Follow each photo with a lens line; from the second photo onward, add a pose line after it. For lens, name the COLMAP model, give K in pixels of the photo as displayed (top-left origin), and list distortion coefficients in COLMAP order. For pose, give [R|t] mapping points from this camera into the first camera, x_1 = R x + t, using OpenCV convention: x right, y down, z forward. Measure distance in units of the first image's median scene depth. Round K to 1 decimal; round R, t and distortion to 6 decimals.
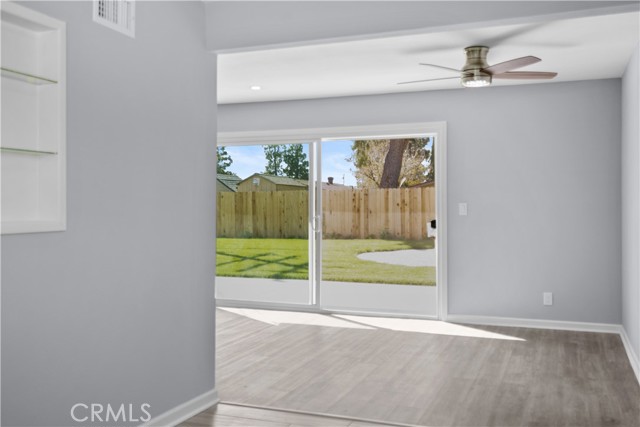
lens RADIAL K [[609.8, 0, 324.2], [0, 609.8, 215.9], [0, 0, 1]] dist [0.028067, 0.000000]
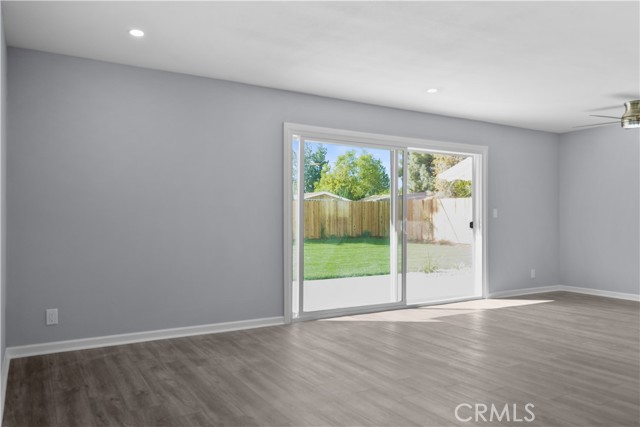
lens RADIAL K [[471.7, 0, 316.6], [0, 471.7, 212.1], [0, 0, 1]] dist [0.008277, -0.006688]
pose [[0.628061, 0.015617, 0.778007, -0.237887], [0.008192, 0.999610, -0.026679, 0.003099], [-0.778121, 0.023130, 0.627689, 0.186699]]
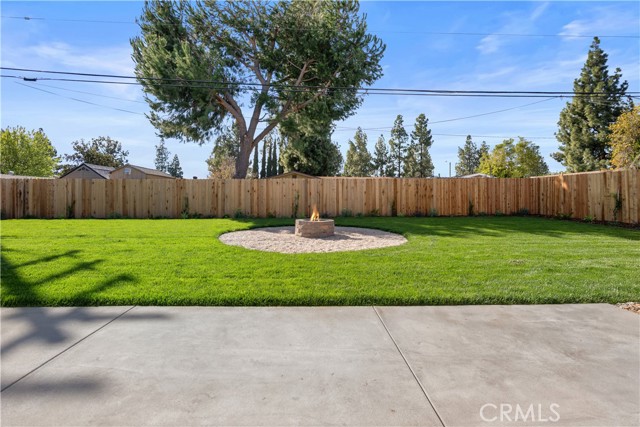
lens RADIAL K [[300.9, 0, 314.2], [0, 300.9, 195.1], [0, 0, 1]] dist [-0.001604, -0.002047]
pose [[0.927043, 0.010309, 0.374814, 0.009141], [-0.001309, 0.999705, -0.024258, 0.005238], [-0.374953, 0.021998, 0.926783, 0.341245]]
